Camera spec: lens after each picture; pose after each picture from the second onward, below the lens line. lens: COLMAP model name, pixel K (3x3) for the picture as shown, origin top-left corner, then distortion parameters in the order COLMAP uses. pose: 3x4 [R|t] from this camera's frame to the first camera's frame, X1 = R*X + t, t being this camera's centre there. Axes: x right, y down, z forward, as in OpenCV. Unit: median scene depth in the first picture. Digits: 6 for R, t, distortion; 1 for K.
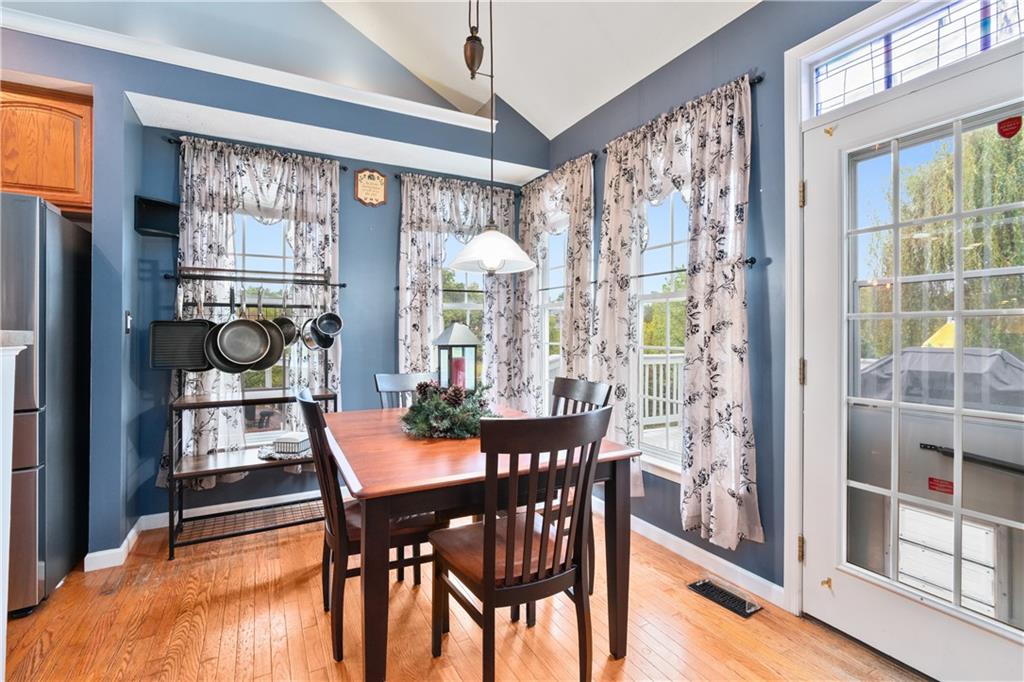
lens RADIAL K [[471.6, 0, 511.7], [0, 471.6, 325.1], [0, 0, 1]] dist [-0.000093, 0.000015]
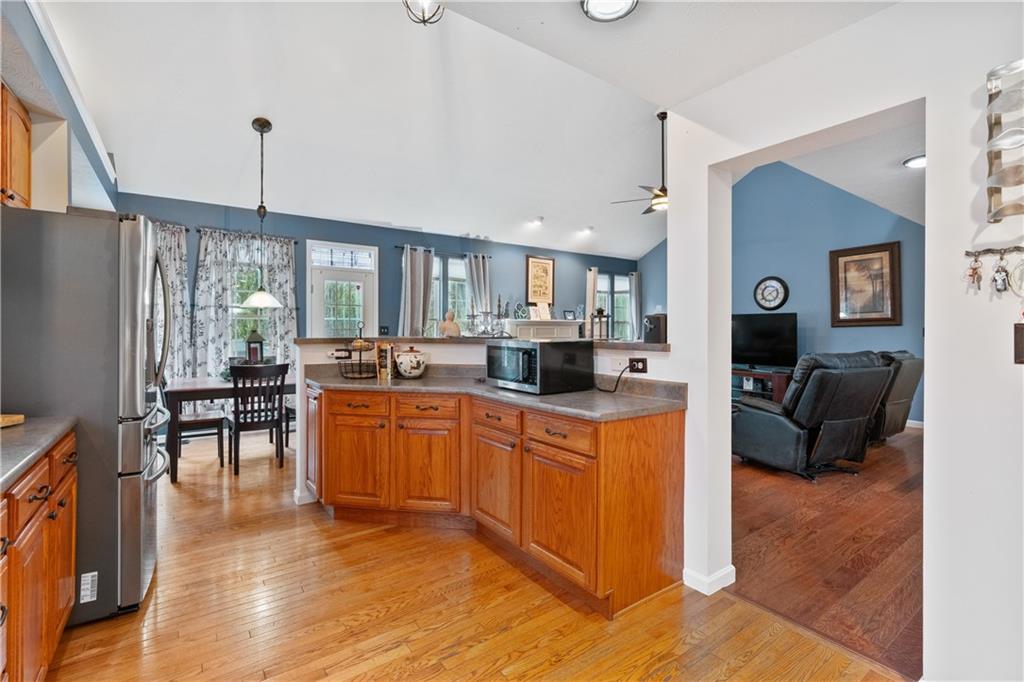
lens RADIAL K [[459.9, 0, 512.0], [0, 459.9, 341.0], [0, 0, 1]] dist [-0.000736, -0.000143]
pose [[-0.133675, -0.018886, 0.990845, -2.293046], [-0.005516, 0.999817, 0.018313, 0.004258], [-0.991010, -0.003017, -0.133754, 0.094056]]
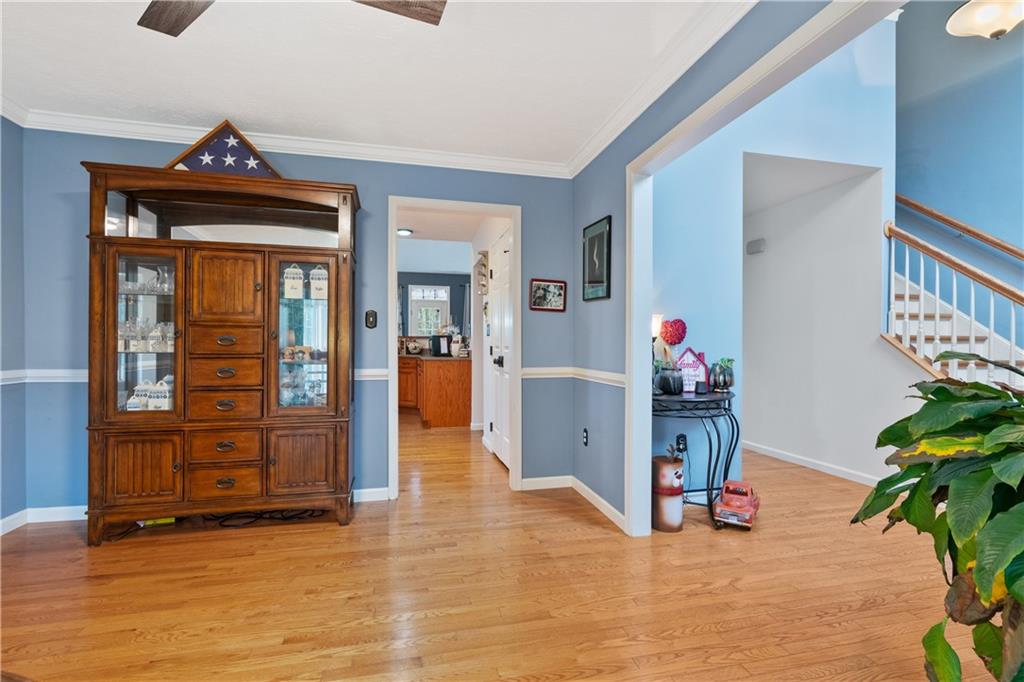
lens RADIAL K [[459.9, 0, 512.0], [0, 459.9, 341.0], [0, 0, 1]] dist [-0.000736, -0.000143]
pose [[0.255965, 0.006107, 0.966667, -3.902186], [-0.002984, 0.999980, -0.005528, 0.079806], [-0.966681, -0.001469, 0.255978, -1.397050]]
